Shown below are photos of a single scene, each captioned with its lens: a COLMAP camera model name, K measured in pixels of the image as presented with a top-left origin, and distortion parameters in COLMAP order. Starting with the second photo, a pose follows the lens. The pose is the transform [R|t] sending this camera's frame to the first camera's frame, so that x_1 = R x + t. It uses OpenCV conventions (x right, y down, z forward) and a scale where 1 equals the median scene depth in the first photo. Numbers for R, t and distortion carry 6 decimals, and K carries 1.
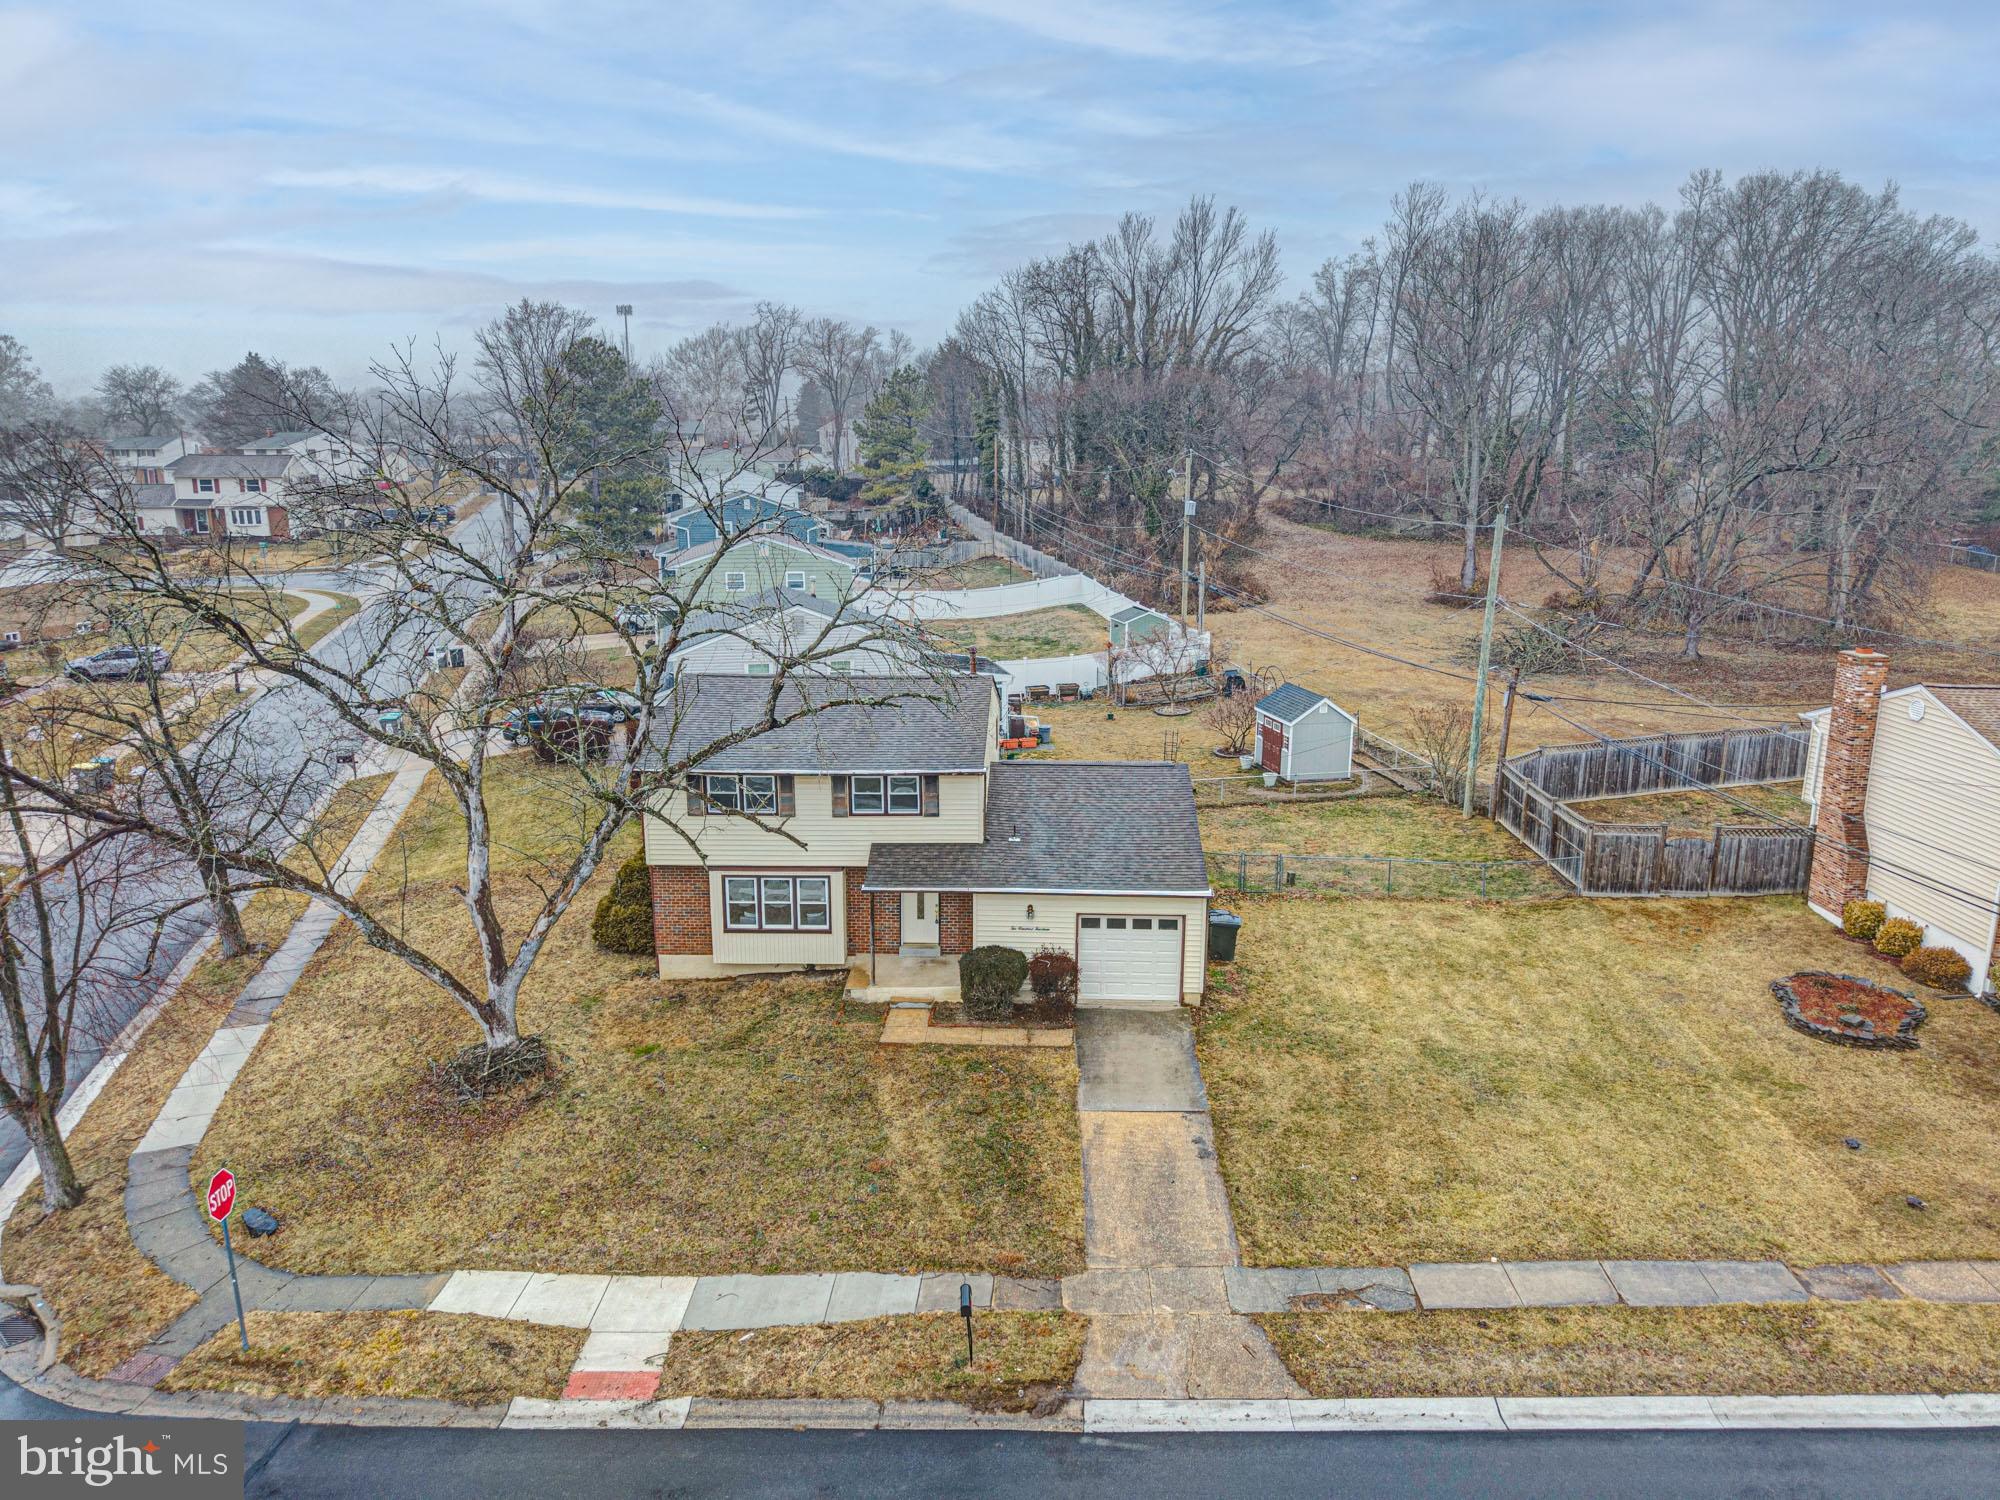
lens RADIAL K [[1337.4, 0, 1005.3], [0, 1337.4, 749.7], [0, 0, 1]] dist [0.024962, -0.018601]
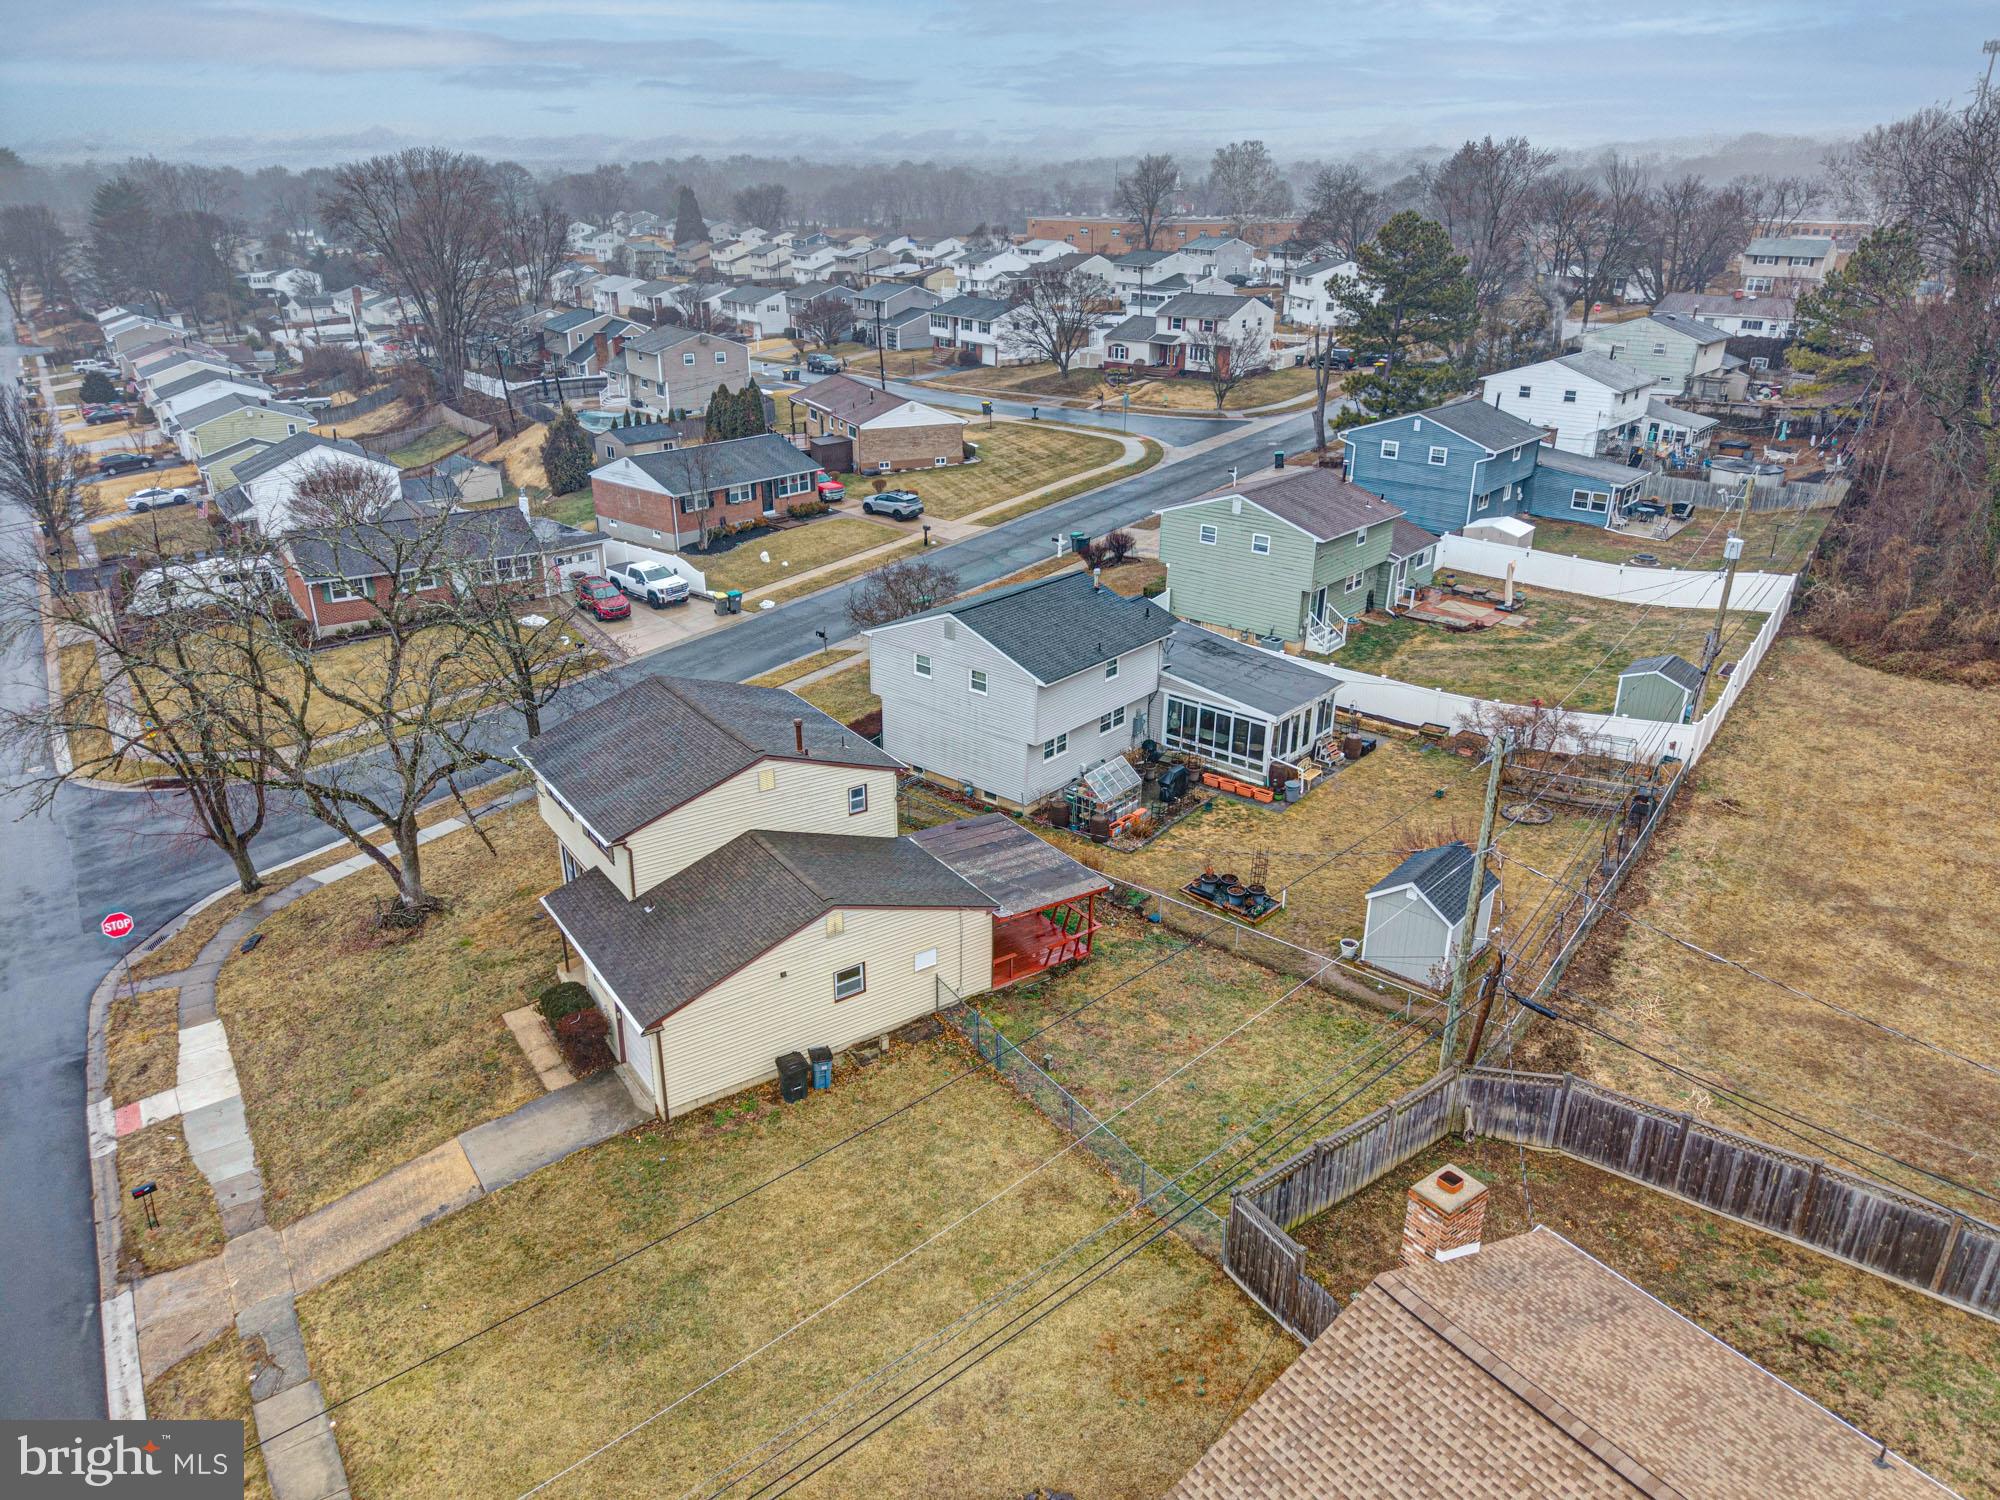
lens RADIAL K [[1337.4, 0, 1005.3], [0, 1337.4, 749.7], [0, 0, 1]] dist [0.024962, -0.018601]
pose [[0.602005, 0.313355, -0.734438, 1.188151], [-0.181157, 0.949395, 0.256577, -0.493347], [0.777671, -0.021412, 0.628307, 0.631138]]
